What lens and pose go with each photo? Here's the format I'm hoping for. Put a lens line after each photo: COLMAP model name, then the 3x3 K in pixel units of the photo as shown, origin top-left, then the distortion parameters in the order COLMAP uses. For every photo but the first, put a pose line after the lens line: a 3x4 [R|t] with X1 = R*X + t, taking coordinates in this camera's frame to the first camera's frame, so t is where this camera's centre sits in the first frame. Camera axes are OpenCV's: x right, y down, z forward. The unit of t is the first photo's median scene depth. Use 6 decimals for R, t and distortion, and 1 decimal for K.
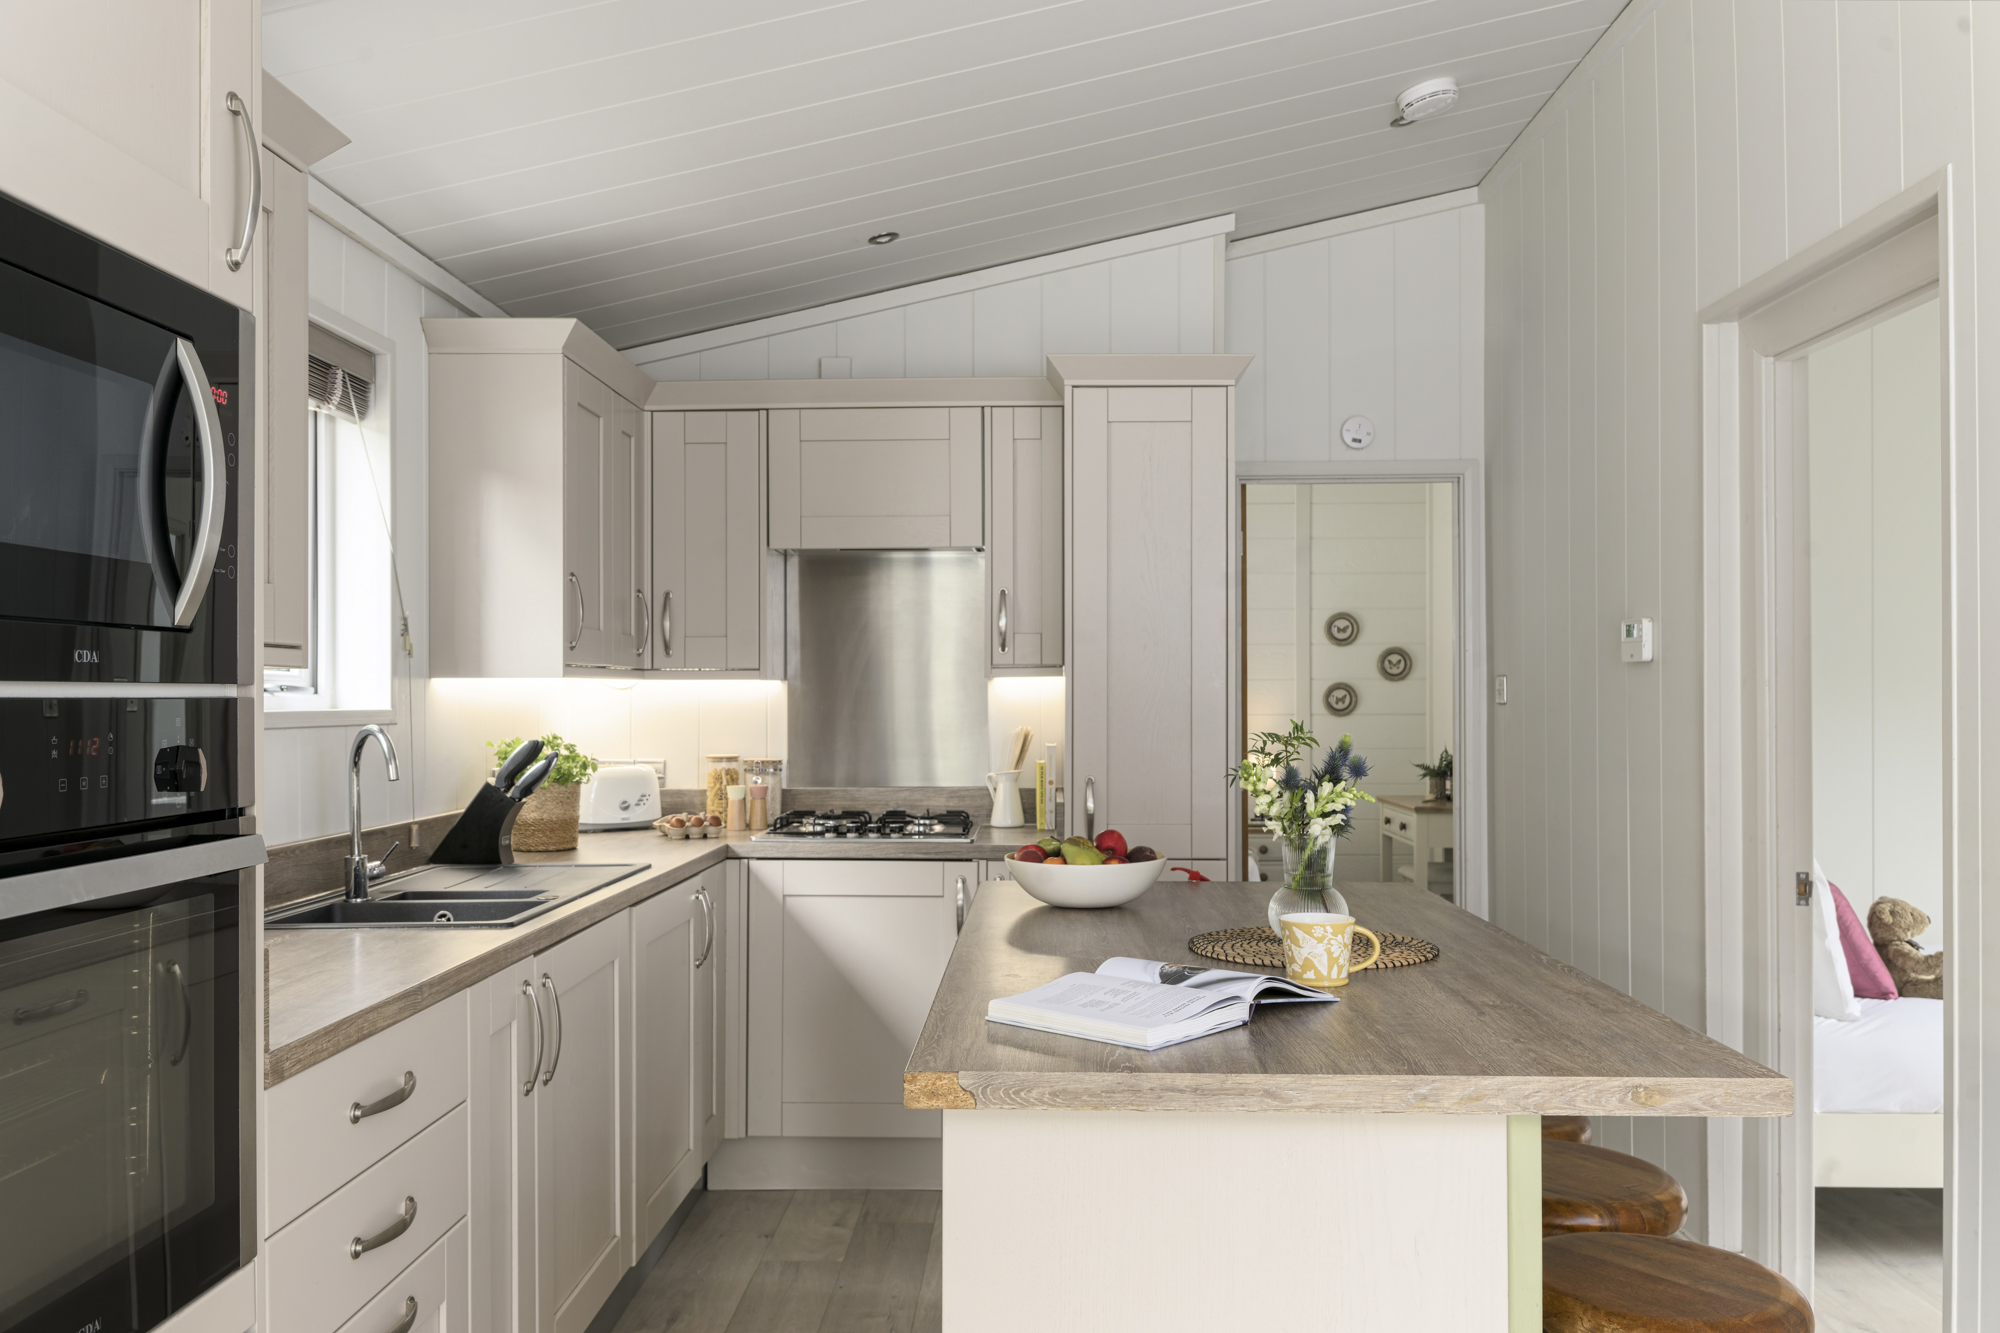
lens RADIAL K [[1743.0, 0, 998.9], [0, 1743.0, 671.2], [0, 0, 1]] dist [0.001938, 0.000190]
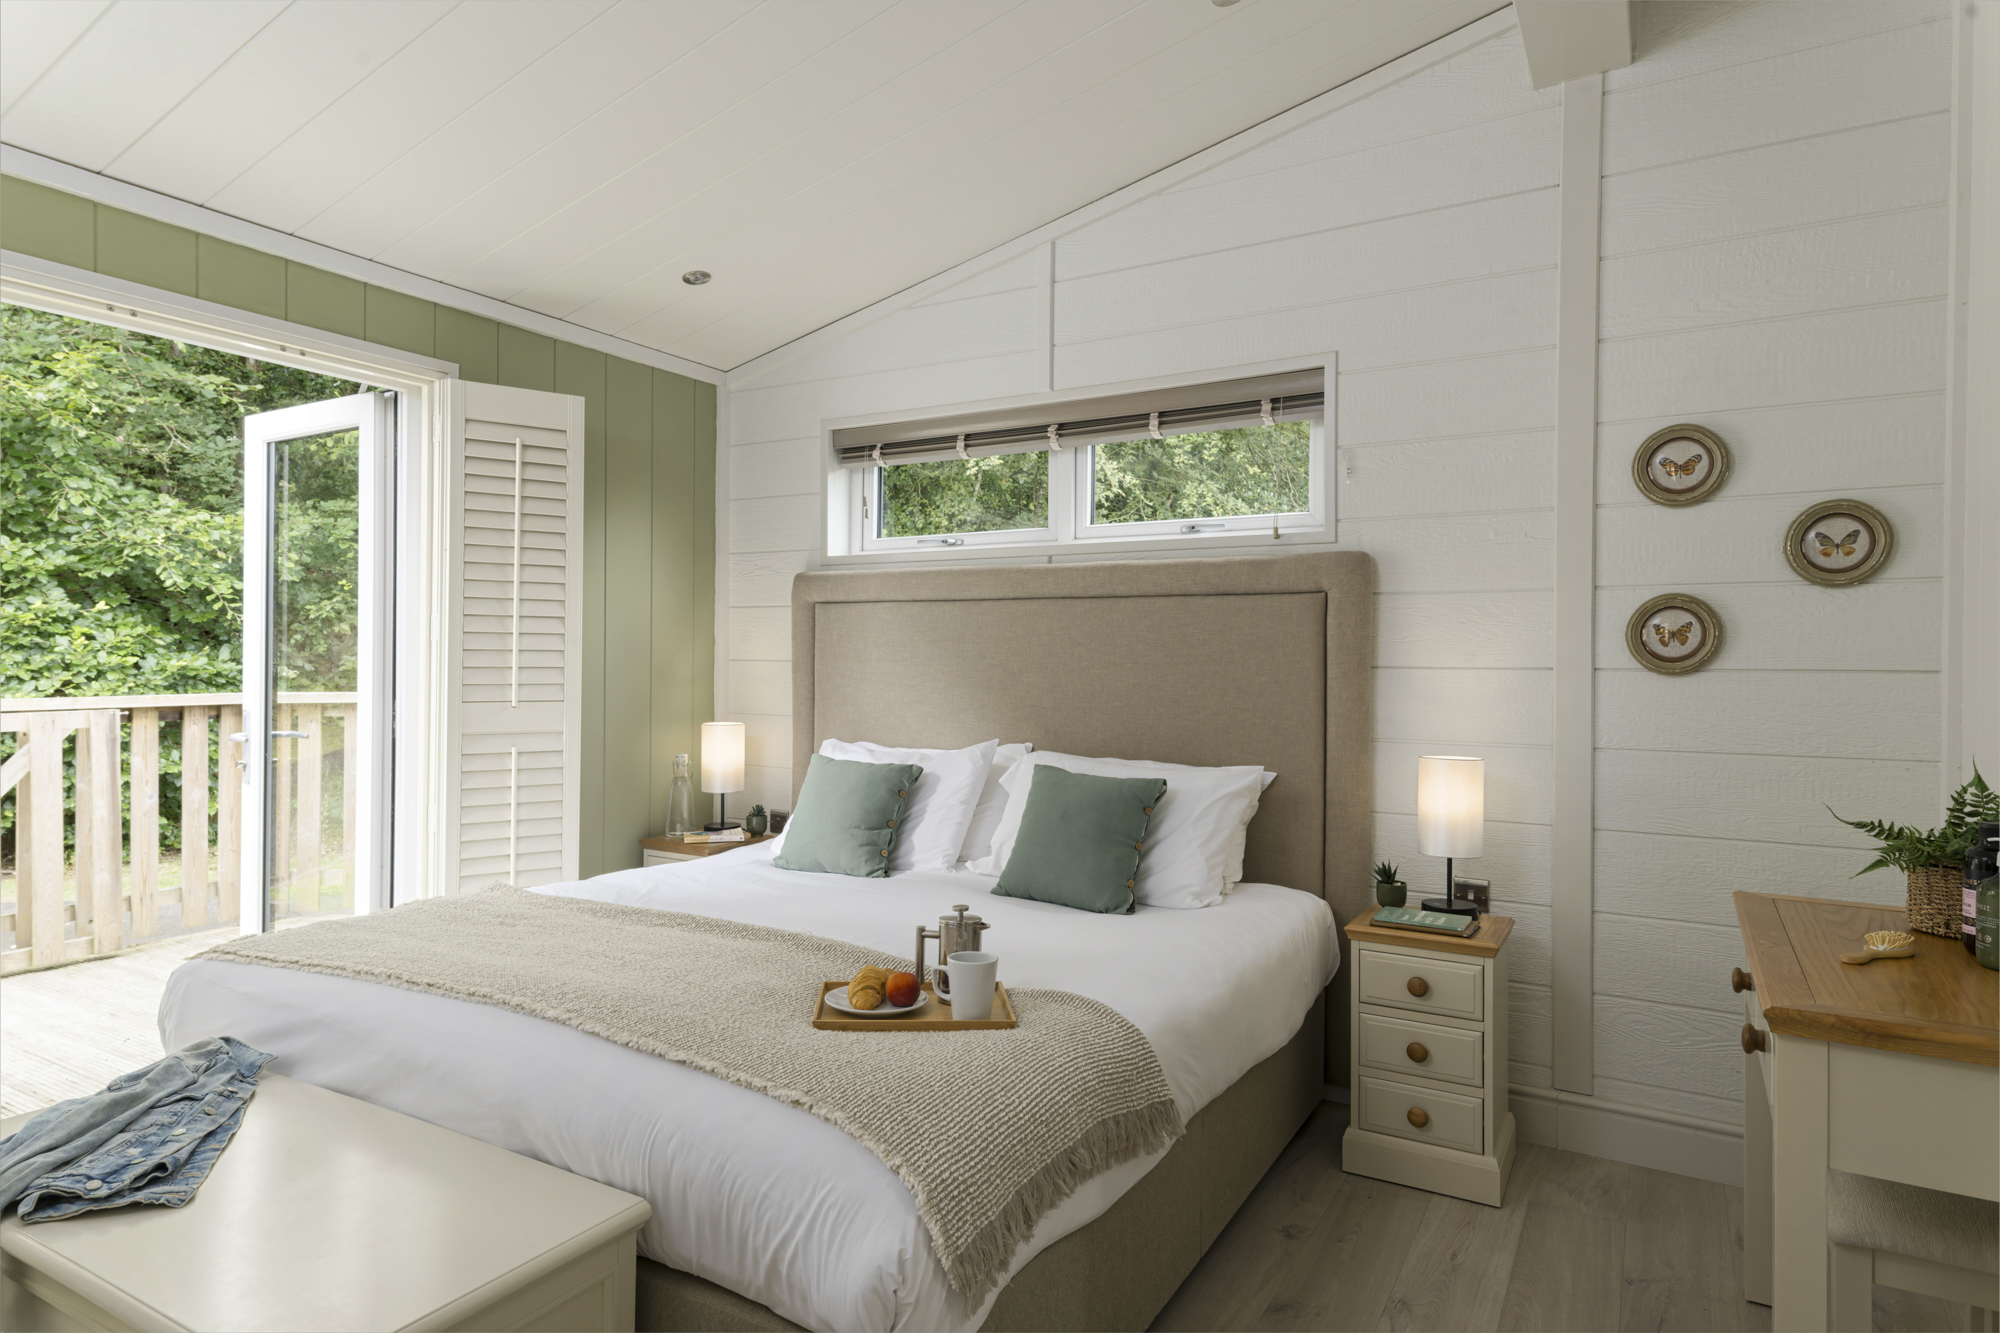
lens RADIAL K [[1142.8, 0, 1000.3], [0, 1142.8, 670.0], [0, 0, 1]] dist [0.000818, -0.000071]
pose [[0.869011, -0.000711, -0.494791, 0.190864], [0.005376, 0.999954, 0.008005, 0.021596], [0.494763, -0.009617, 0.868975, 0.683328]]
